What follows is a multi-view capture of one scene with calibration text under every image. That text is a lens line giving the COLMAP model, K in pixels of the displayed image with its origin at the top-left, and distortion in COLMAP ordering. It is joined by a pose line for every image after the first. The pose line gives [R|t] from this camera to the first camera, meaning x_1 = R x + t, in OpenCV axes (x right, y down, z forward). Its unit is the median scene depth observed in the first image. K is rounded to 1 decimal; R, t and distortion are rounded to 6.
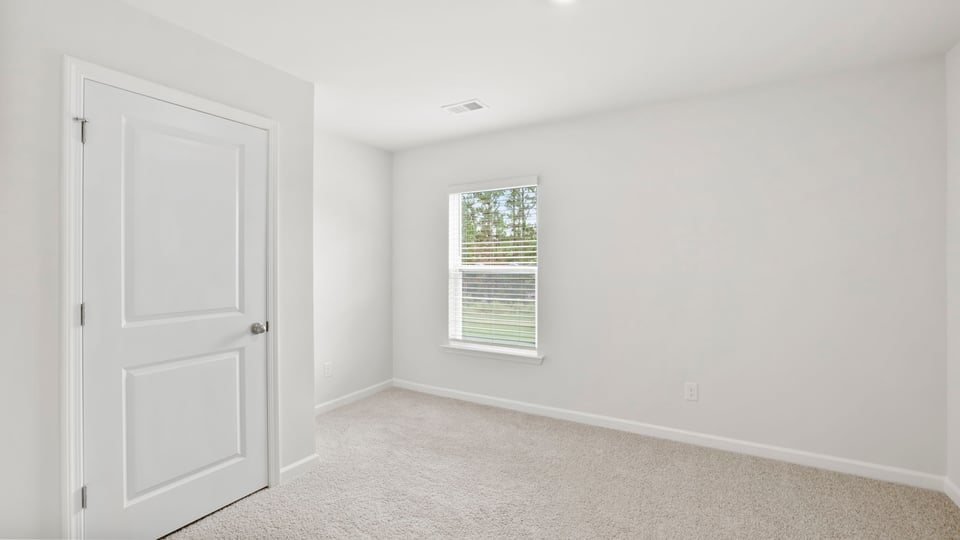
lens RADIAL K [[426.1, 0, 482.1], [0, 426.1, 262.5], [0, 0, 1]] dist [-0.000441, 0.000331]
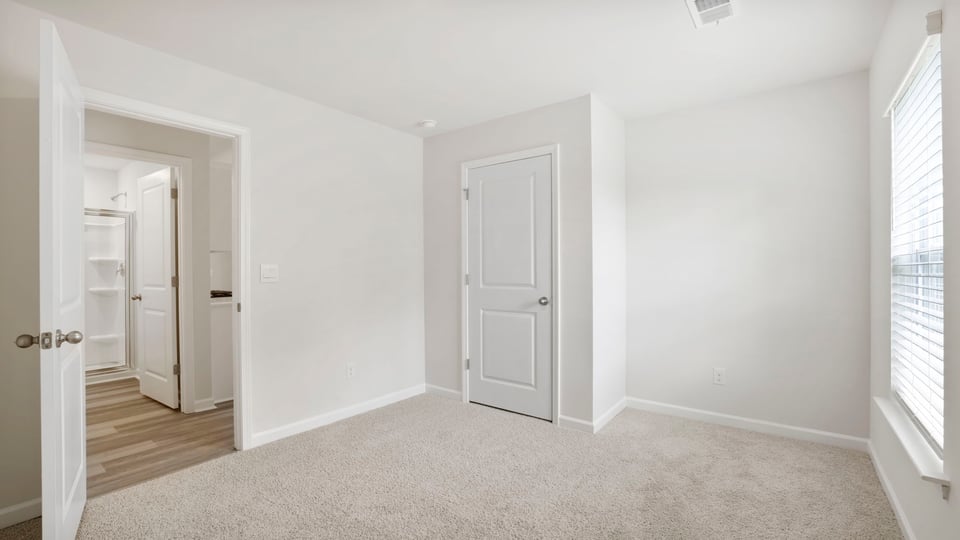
lens RADIAL K [[441.6, 0, 480.5], [0, 441.6, 272.6], [0, 0, 1]] dist [0.000301, 0.000248]
pose [[-0.135397, 0.006563, -0.990770, 0.949736], [-0.000819, 0.999977, 0.006736, 0.054410], [0.990791, 0.001723, -0.135389, 1.027798]]
